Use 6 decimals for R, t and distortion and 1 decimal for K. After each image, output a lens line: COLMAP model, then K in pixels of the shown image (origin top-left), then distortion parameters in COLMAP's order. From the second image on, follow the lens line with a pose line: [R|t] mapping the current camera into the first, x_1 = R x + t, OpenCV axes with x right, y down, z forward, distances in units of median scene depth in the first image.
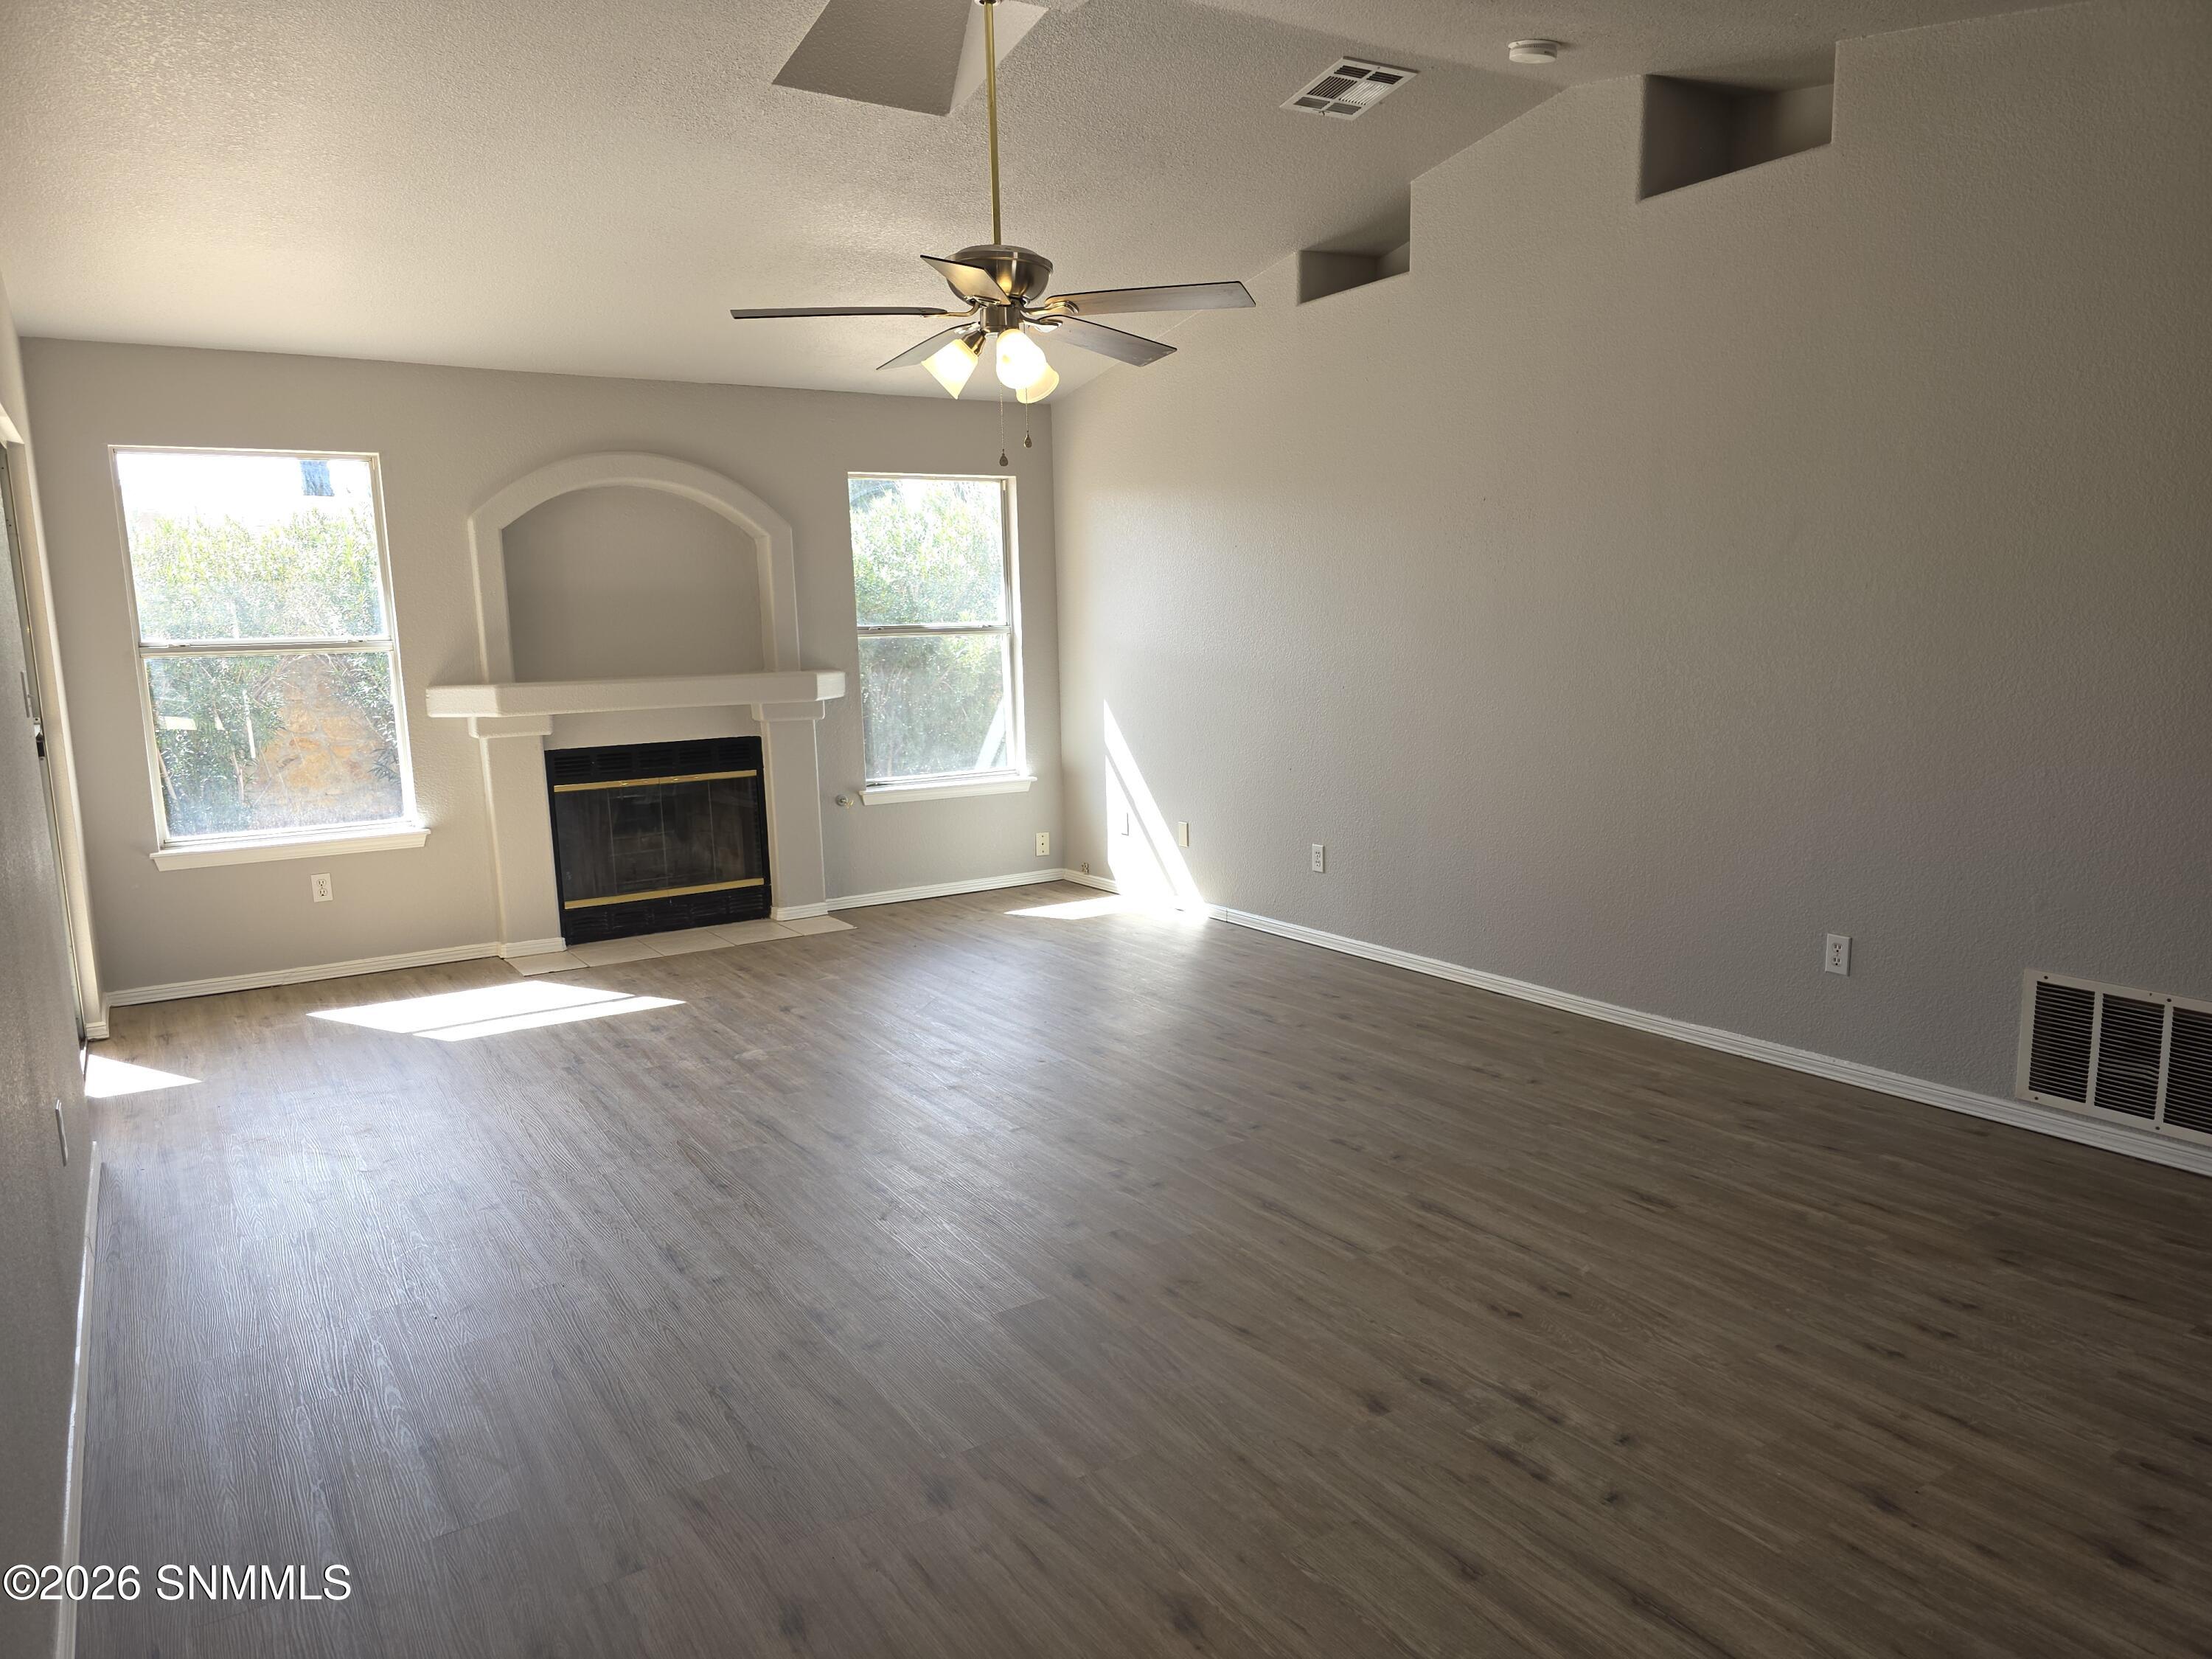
lens RADIAL K [[1475.5, 0, 1089.0], [0, 1475.5, 842.2], [0, 0, 1]] dist [0.057223, -0.051223]
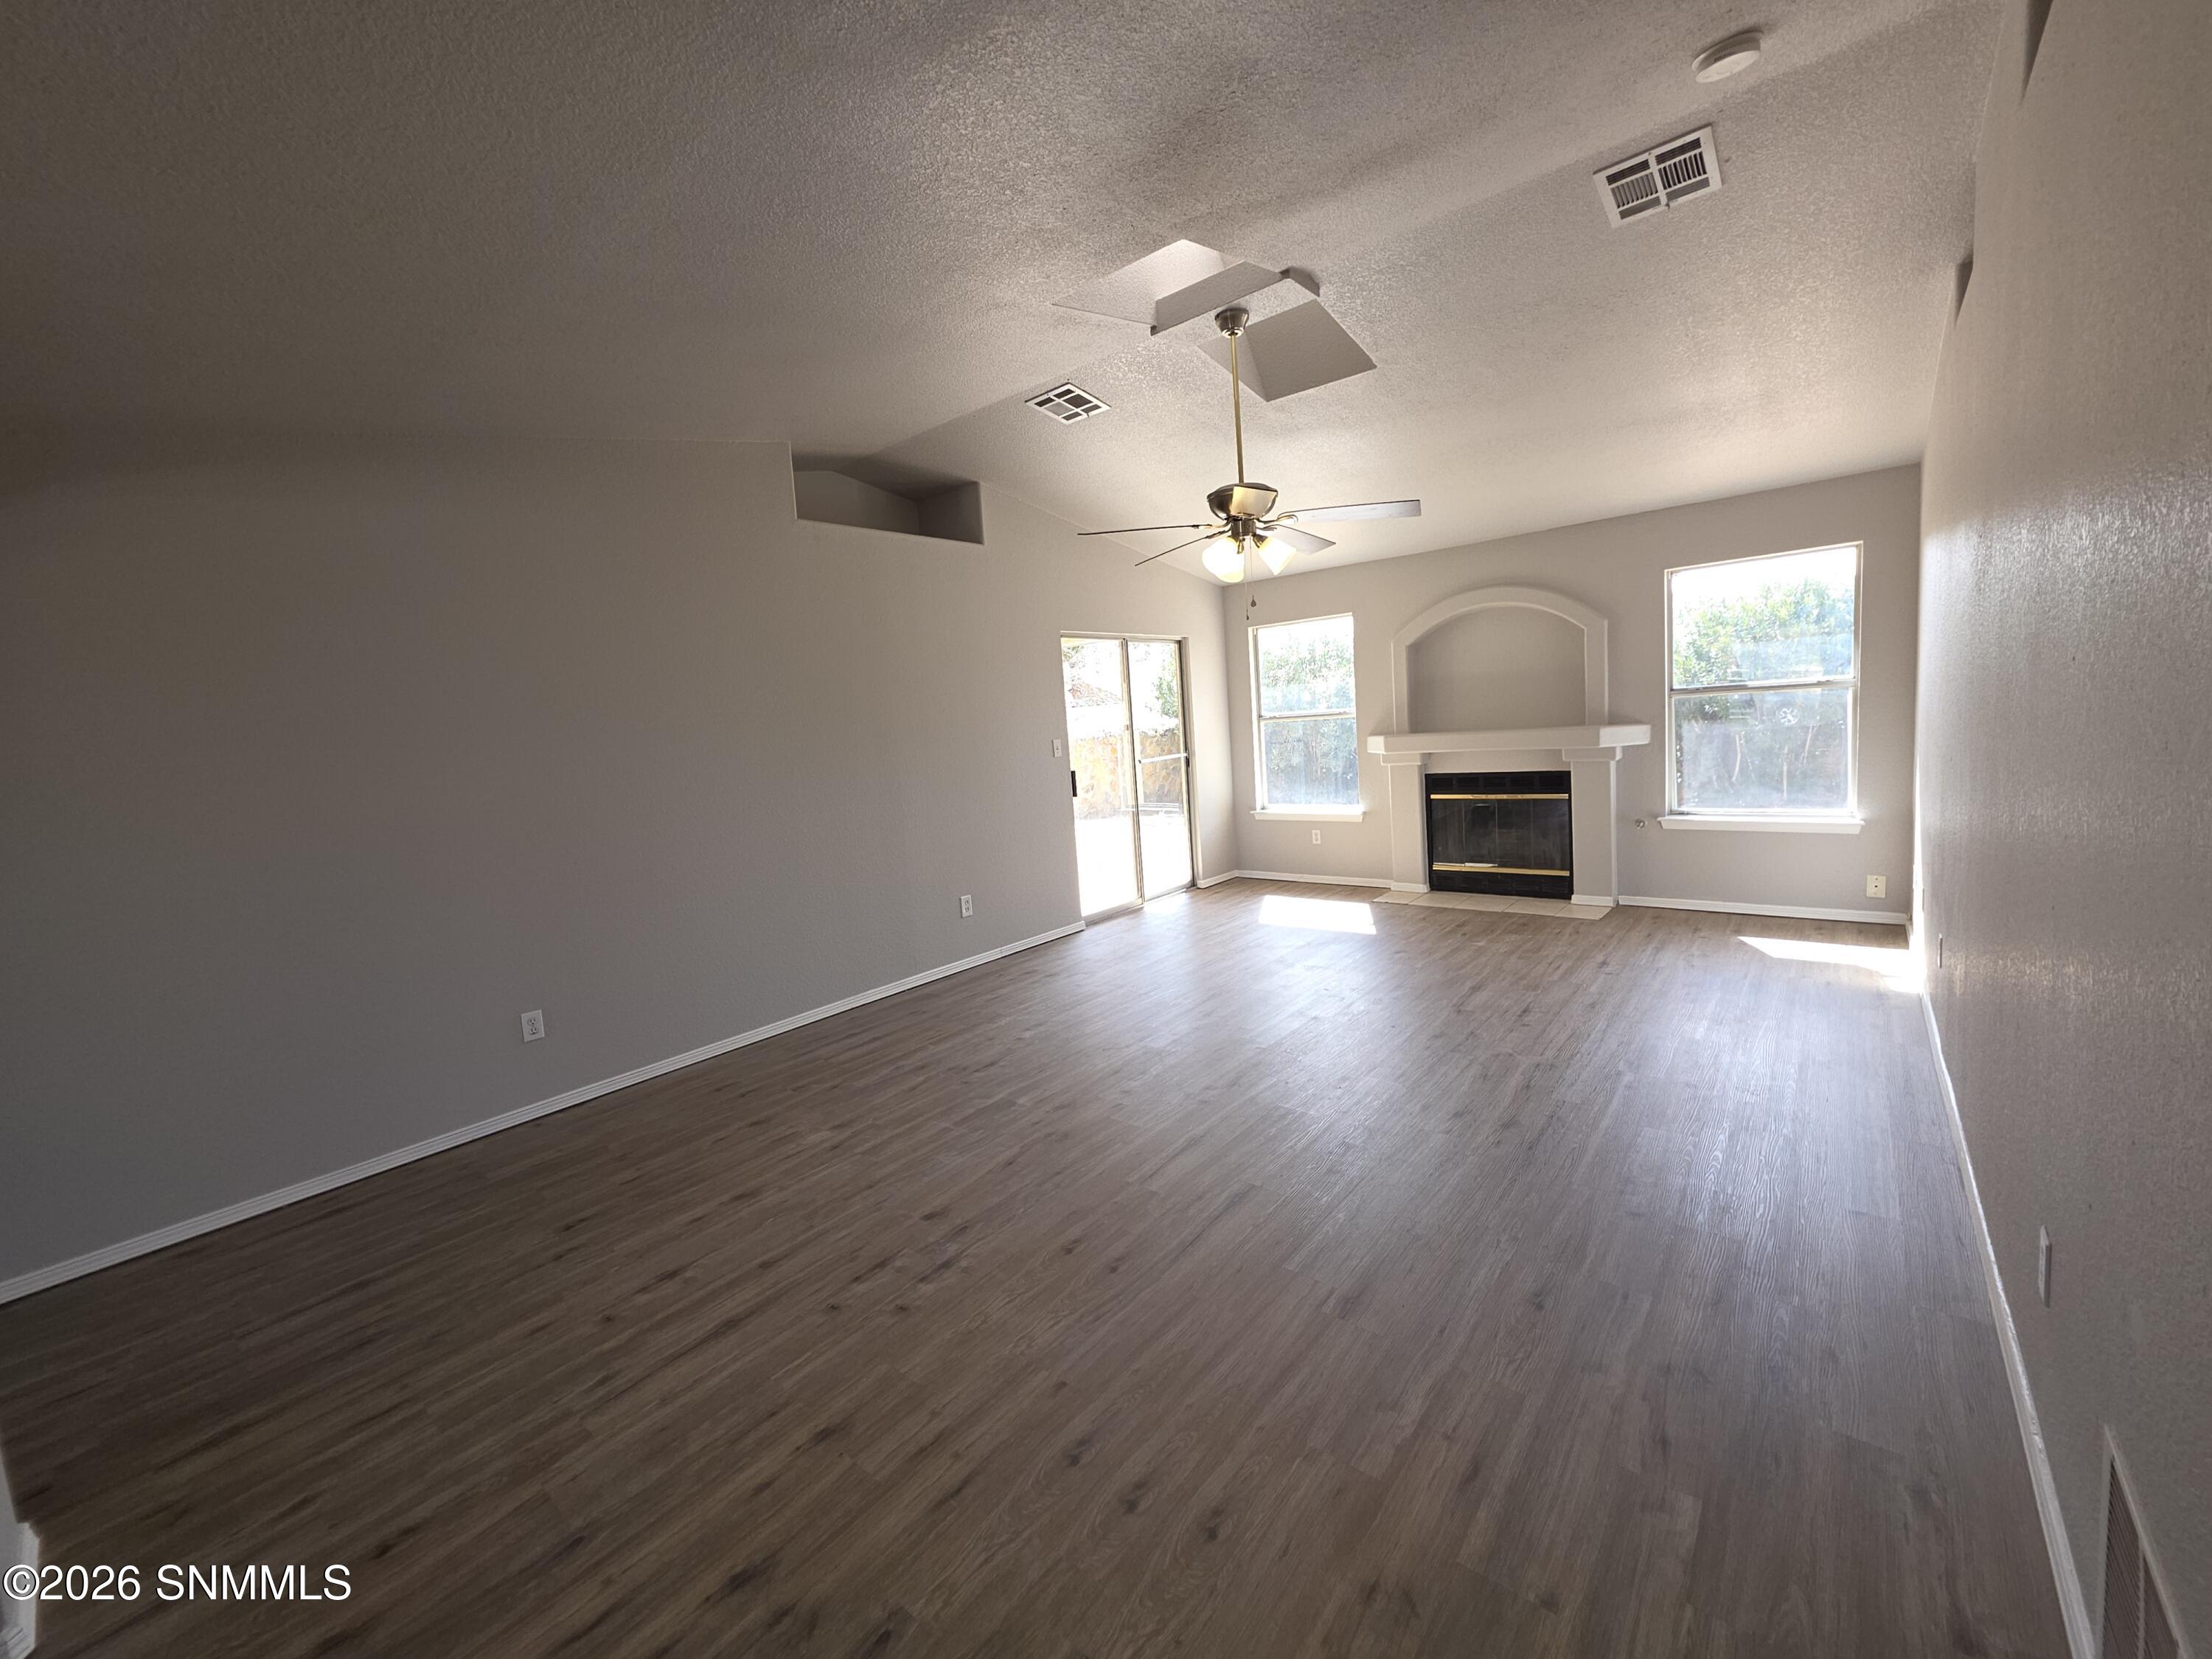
lens RADIAL K [[887.6, 0, 1107.7], [0, 887.6, 774.6], [0, 0, 1]] dist [0.008702, -0.000306]
pose [[0.308912, 0.062169, -0.949057, 0.491864], [-0.081339, 0.995932, 0.038765, -0.071910], [0.947606, 0.065220, 0.312712, 0.352803]]
